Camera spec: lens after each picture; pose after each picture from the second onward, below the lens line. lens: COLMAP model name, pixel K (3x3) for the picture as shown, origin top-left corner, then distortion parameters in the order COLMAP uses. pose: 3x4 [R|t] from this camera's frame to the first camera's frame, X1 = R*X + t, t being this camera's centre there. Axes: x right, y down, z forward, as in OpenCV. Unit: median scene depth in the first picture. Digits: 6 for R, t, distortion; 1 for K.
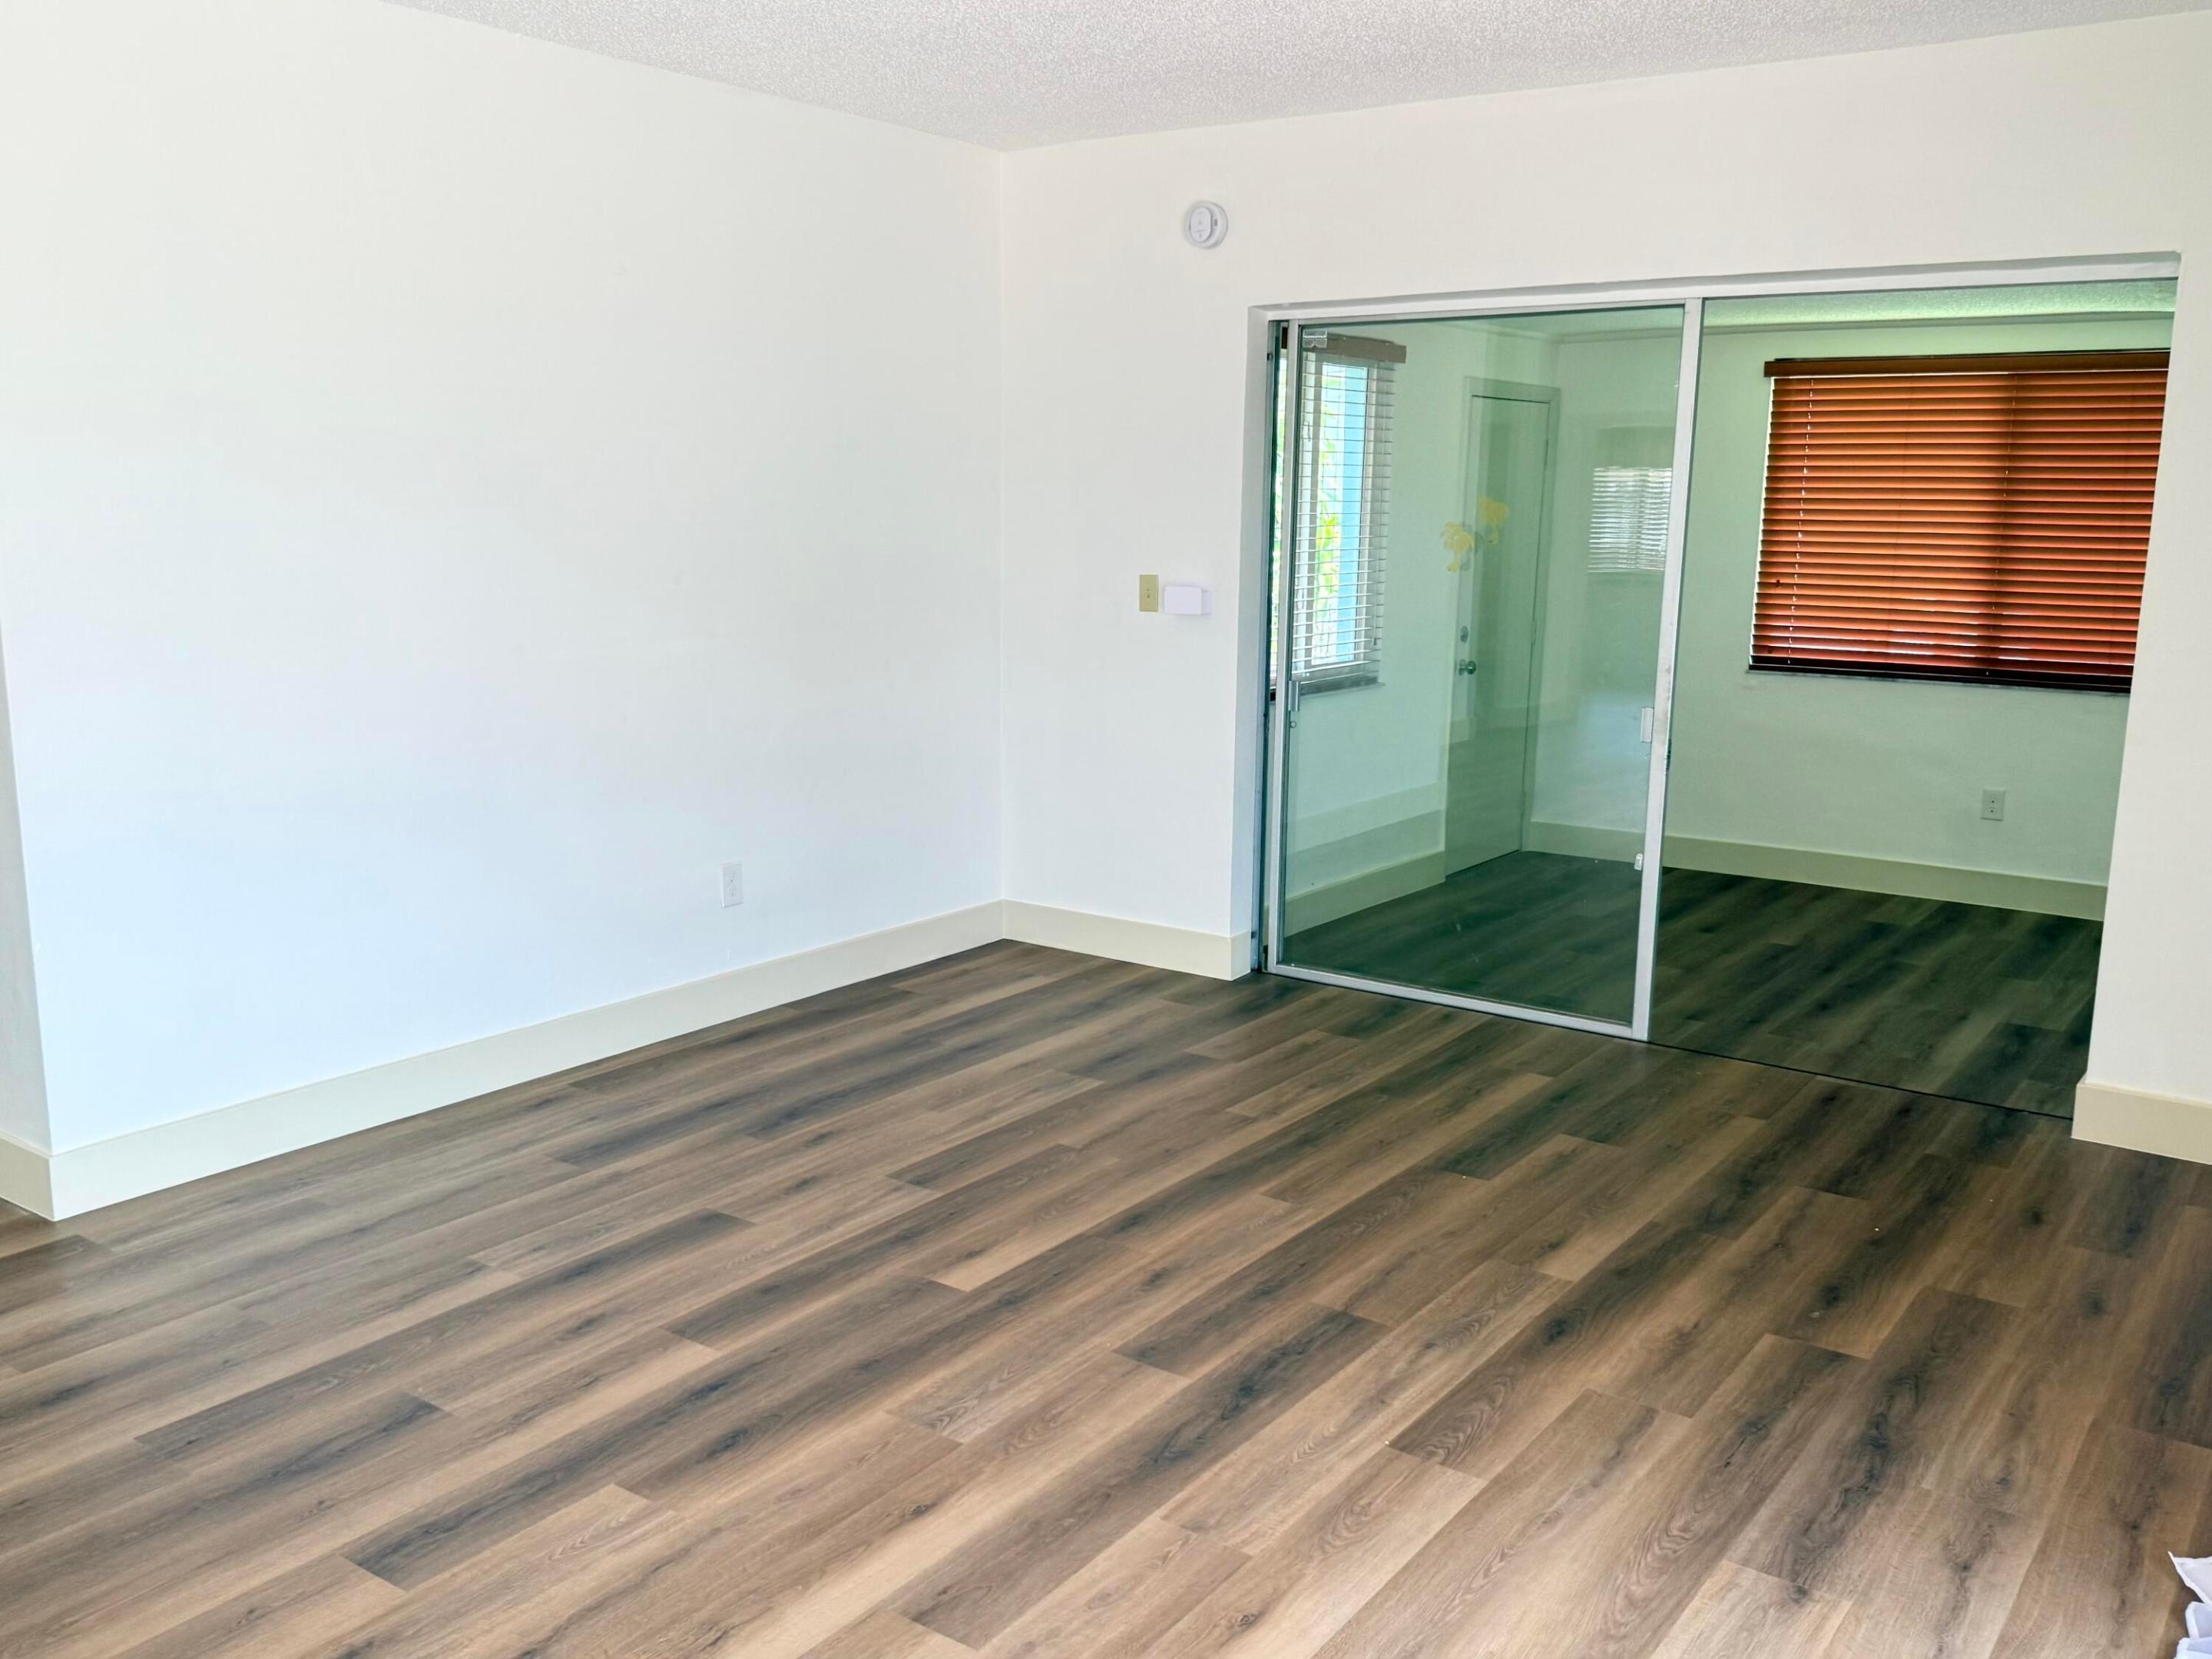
lens RADIAL K [[1871.7, 0, 1097.8], [0, 1871.7, 851.0], [0, 0, 1]] dist [0.165556, -0.354049]
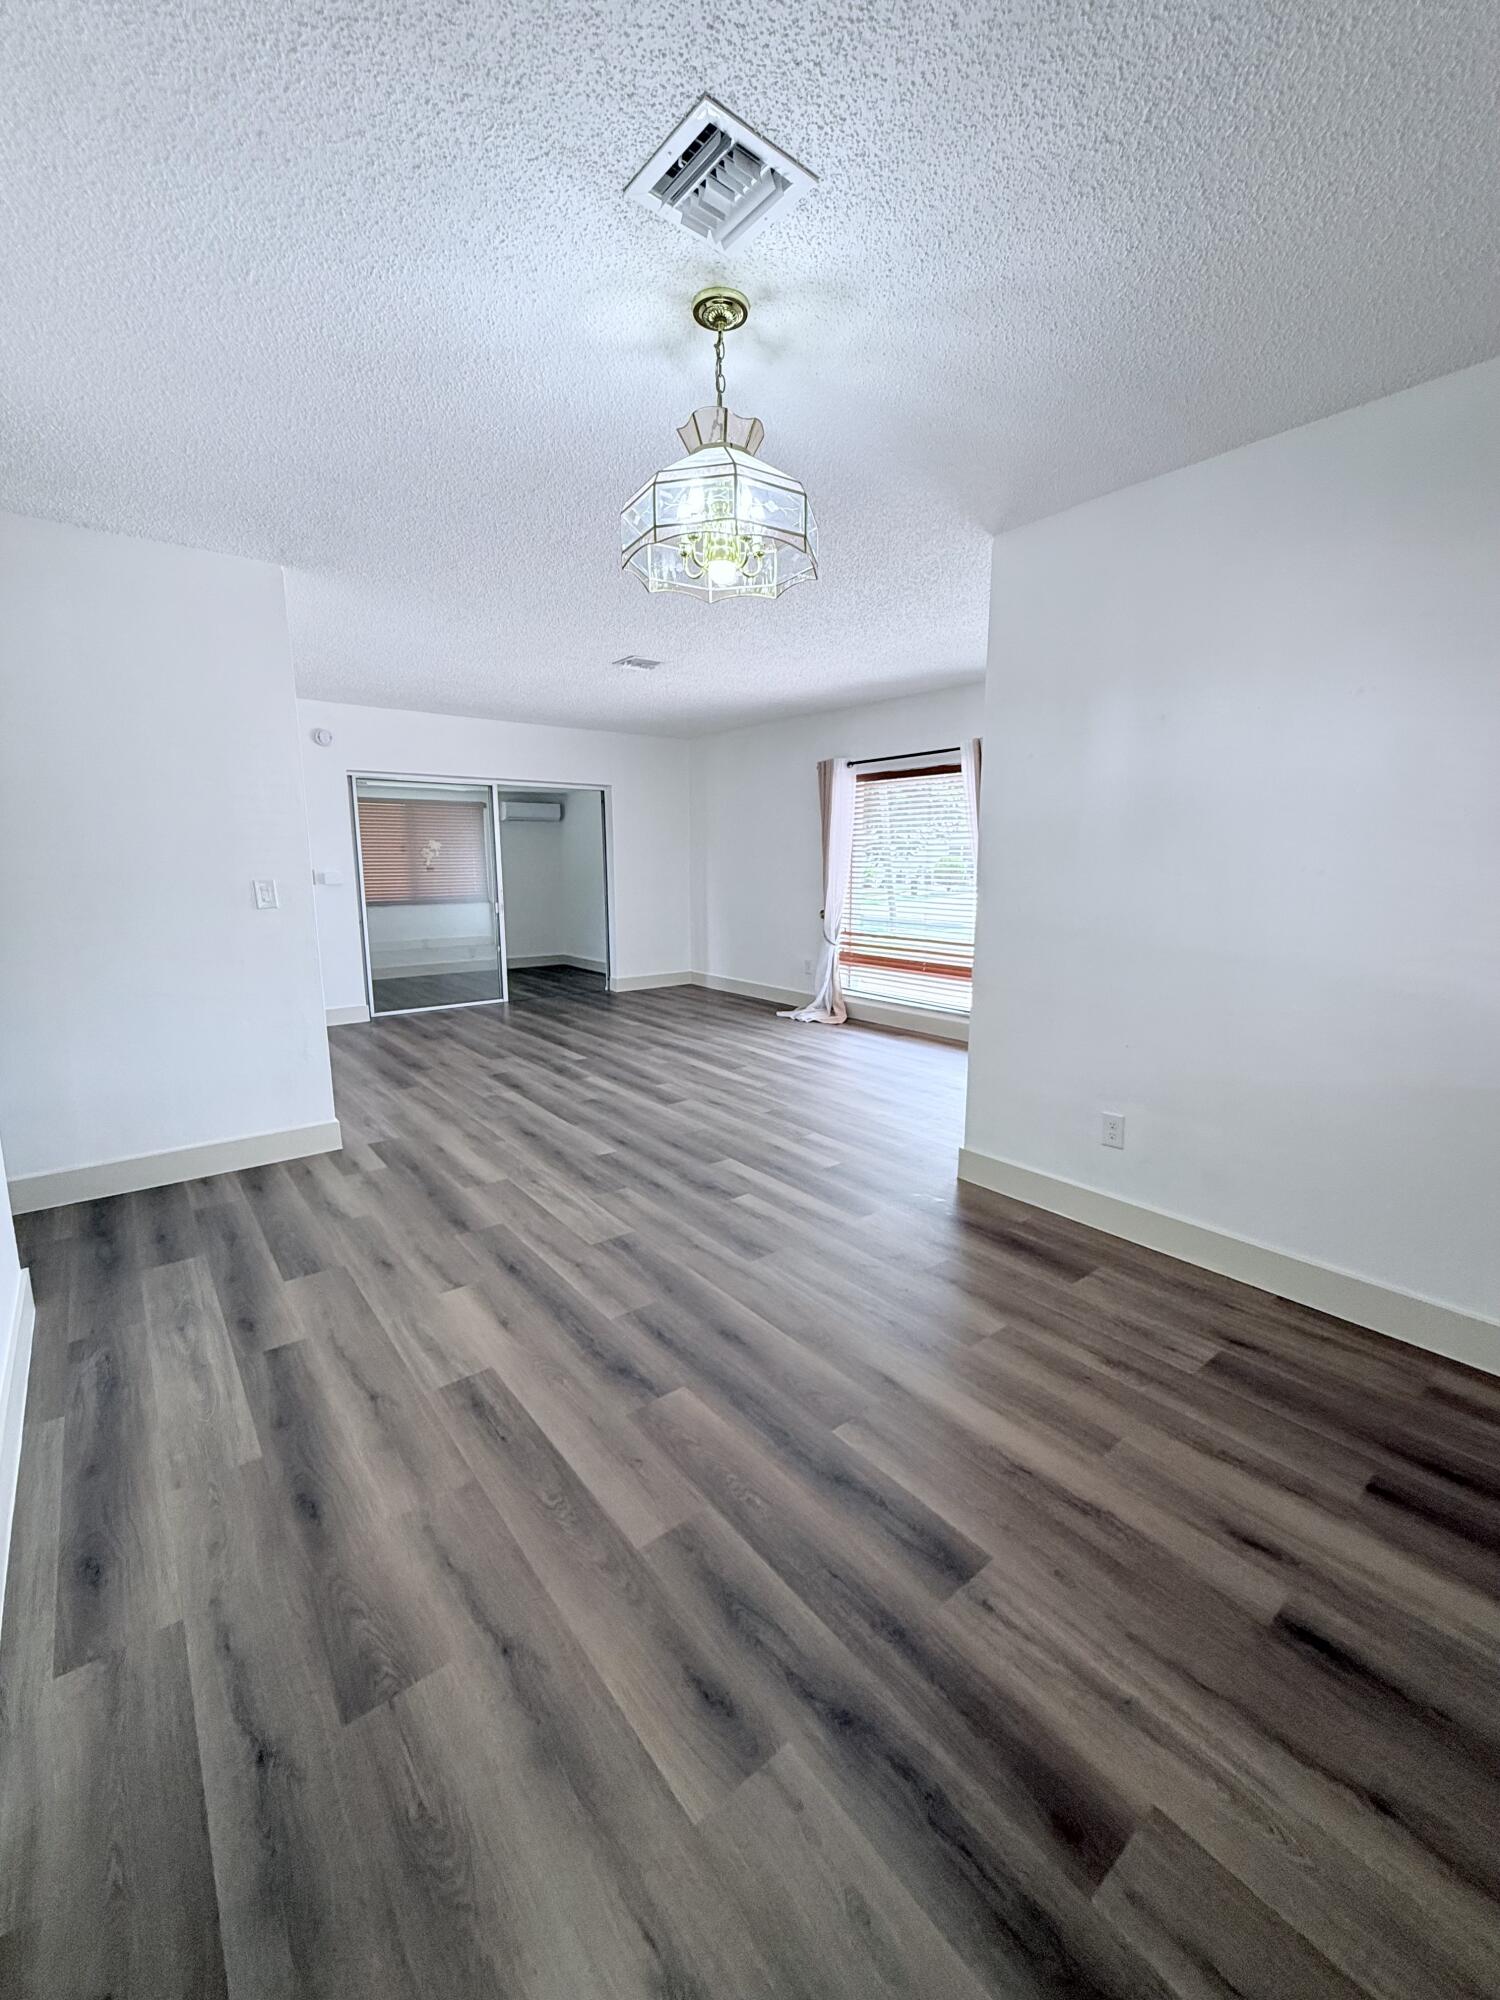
lens RADIAL K [[811.1, 0, 750.0], [0, 811.1, 1000.0], [0, 0, 1]] dist [0.001057, -0.000703]
pose [[0.266262, -0.178912, 0.947151, -1.137698], [0.186244, 0.973655, 0.131562, -0.014136], [-0.945737, 0.141371, 0.292568, 0.196582]]
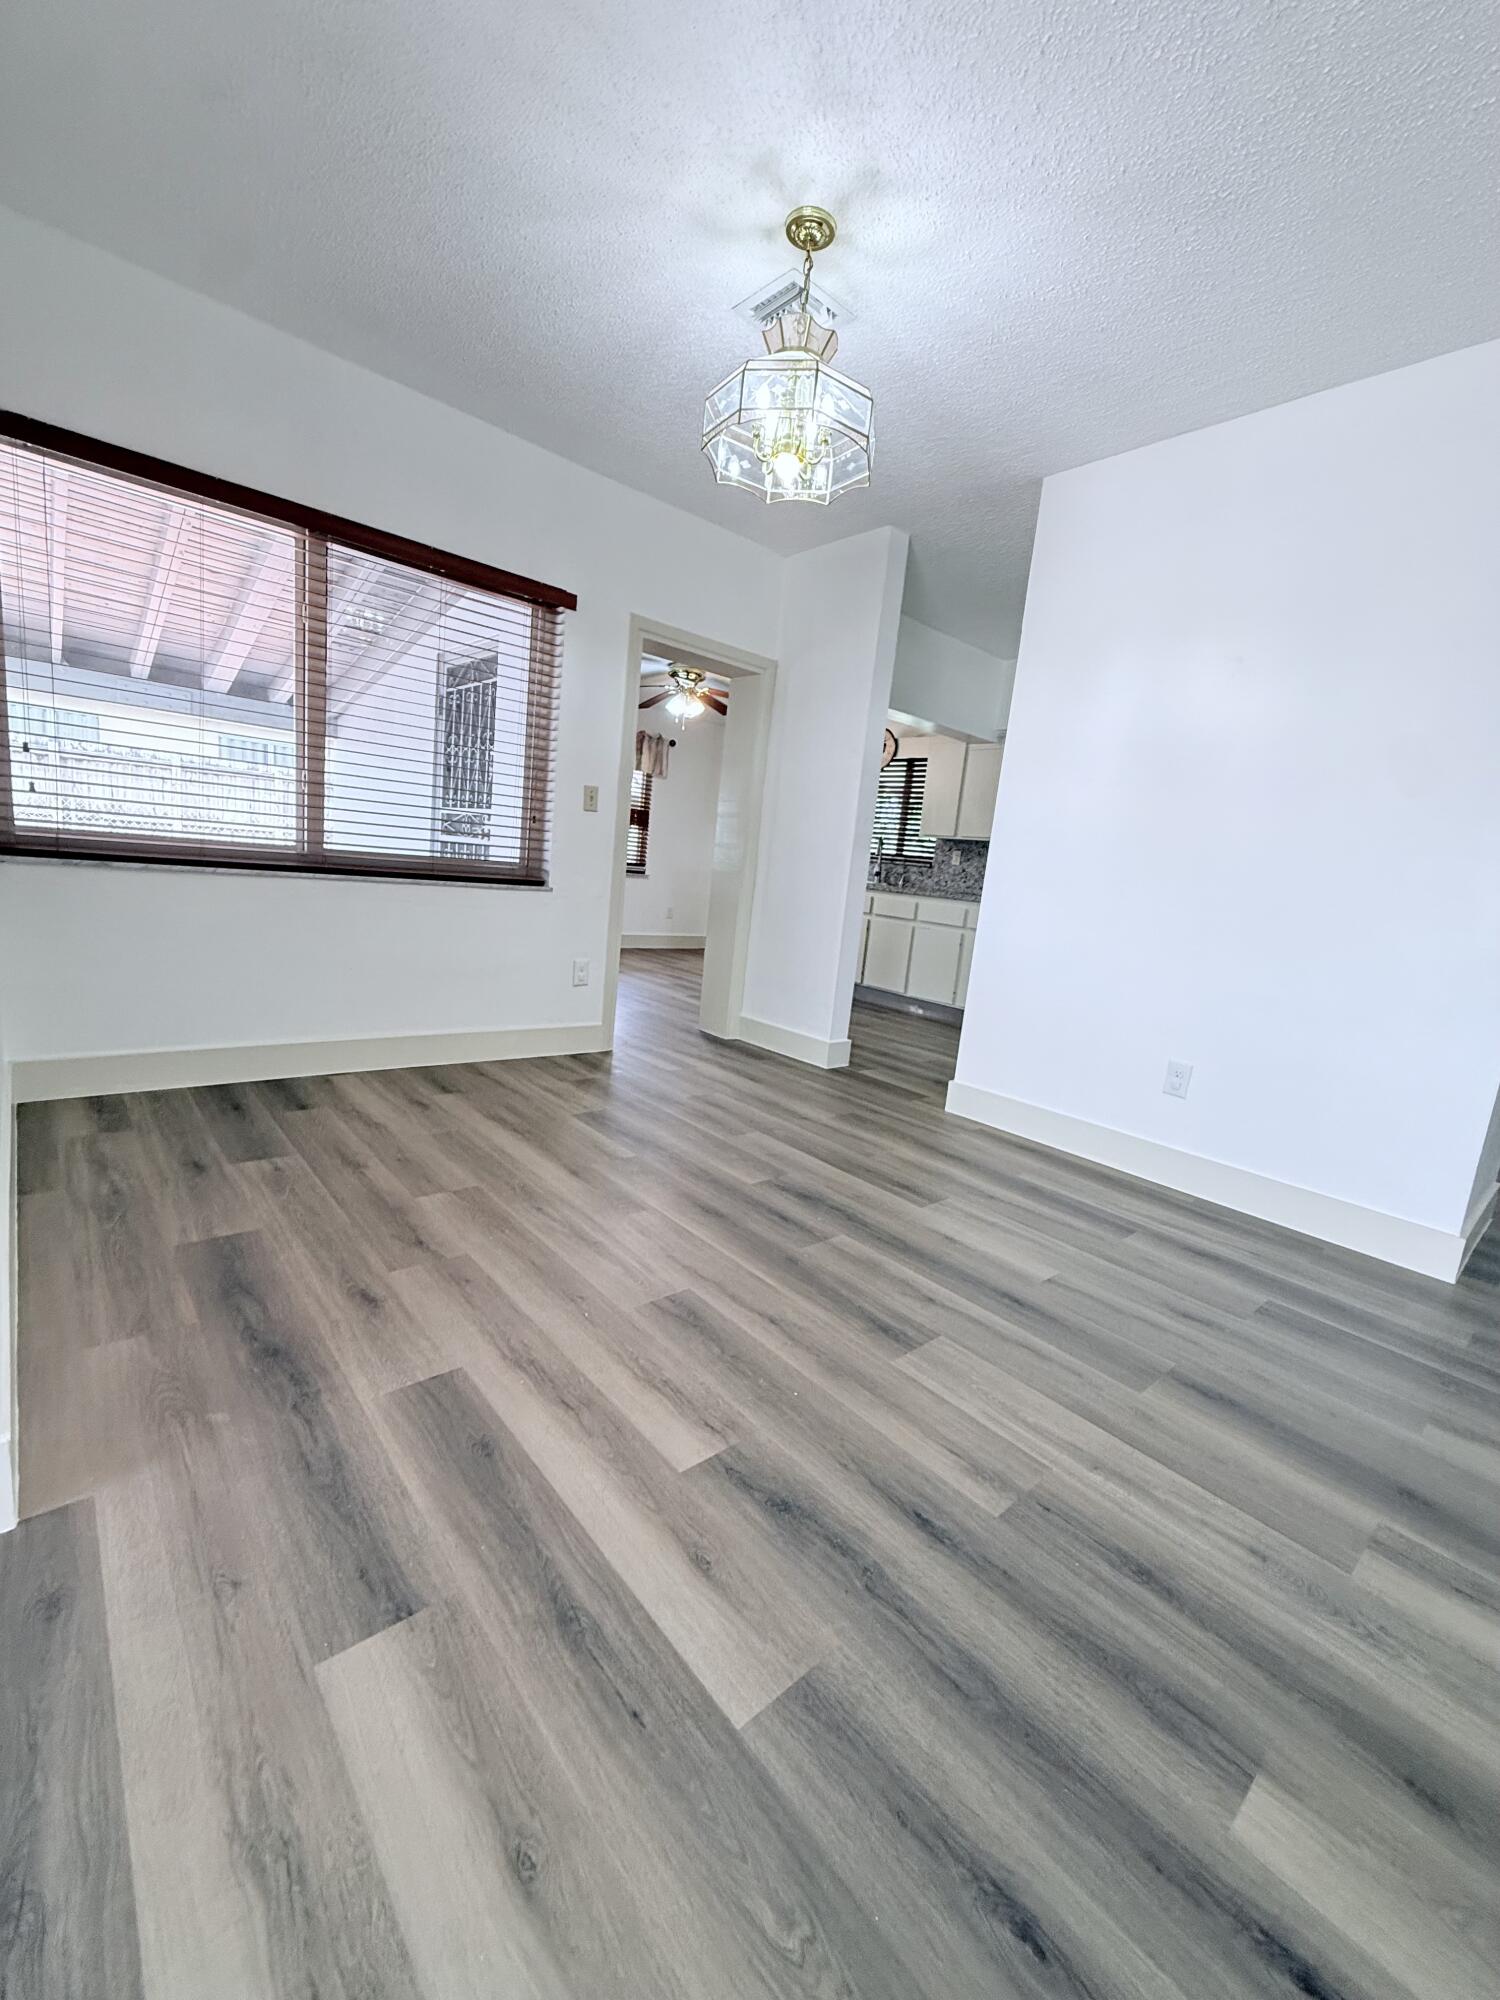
lens RADIAL K [[811.1, 0, 750.0], [0, 811.1, 1000.0], [0, 0, 1]] dist [0.001057, -0.000703]
pose [[-0.221178, 0.131380, -0.966343, -0.212932], [-0.284321, 0.939152, 0.192759, 0.029731], [0.932868, 0.317385, -0.170366, 0.458201]]
